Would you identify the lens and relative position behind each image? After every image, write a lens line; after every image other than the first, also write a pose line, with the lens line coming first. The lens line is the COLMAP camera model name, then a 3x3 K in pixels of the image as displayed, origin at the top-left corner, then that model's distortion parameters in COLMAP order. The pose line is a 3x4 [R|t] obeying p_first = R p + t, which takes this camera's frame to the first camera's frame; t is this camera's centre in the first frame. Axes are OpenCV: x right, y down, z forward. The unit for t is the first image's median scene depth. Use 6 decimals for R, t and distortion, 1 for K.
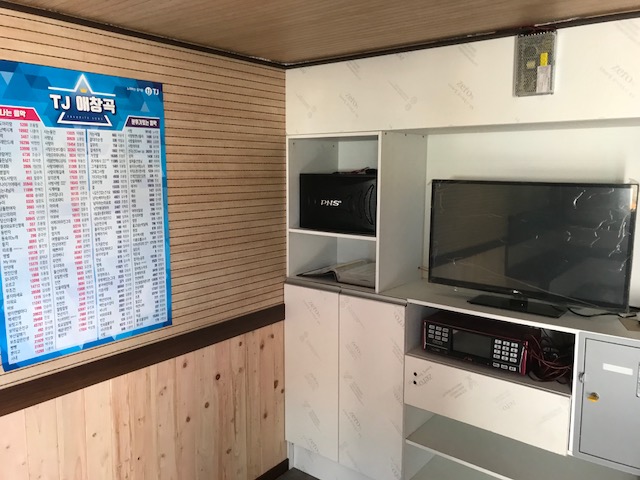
lens RADIAL K [[510.8, 0, 318.3], [0, 510.8, 225.0], [0, 0, 1]] dist [0.001920, -0.003060]
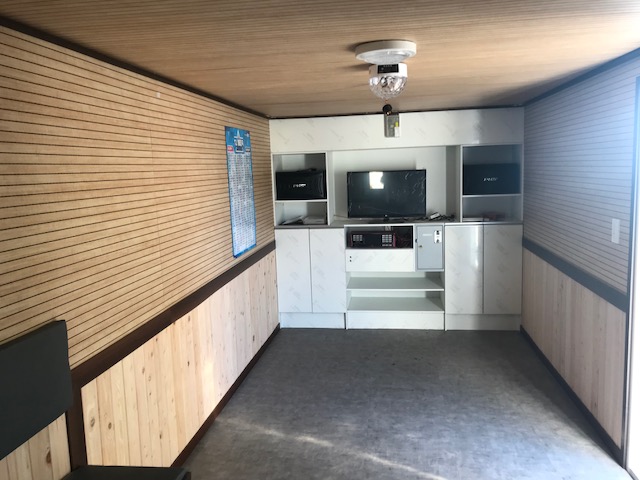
lens RADIAL K [[510.8, 0, 318.3], [0, 510.8, 225.0], [0, 0, 1]] dist [0.001920, -0.003060]
pose [[0.858038, -0.093498, 0.505004, -1.026269], [0.096944, 0.995098, 0.019522, 0.087767], [-0.504354, 0.032207, 0.862896, -0.857734]]
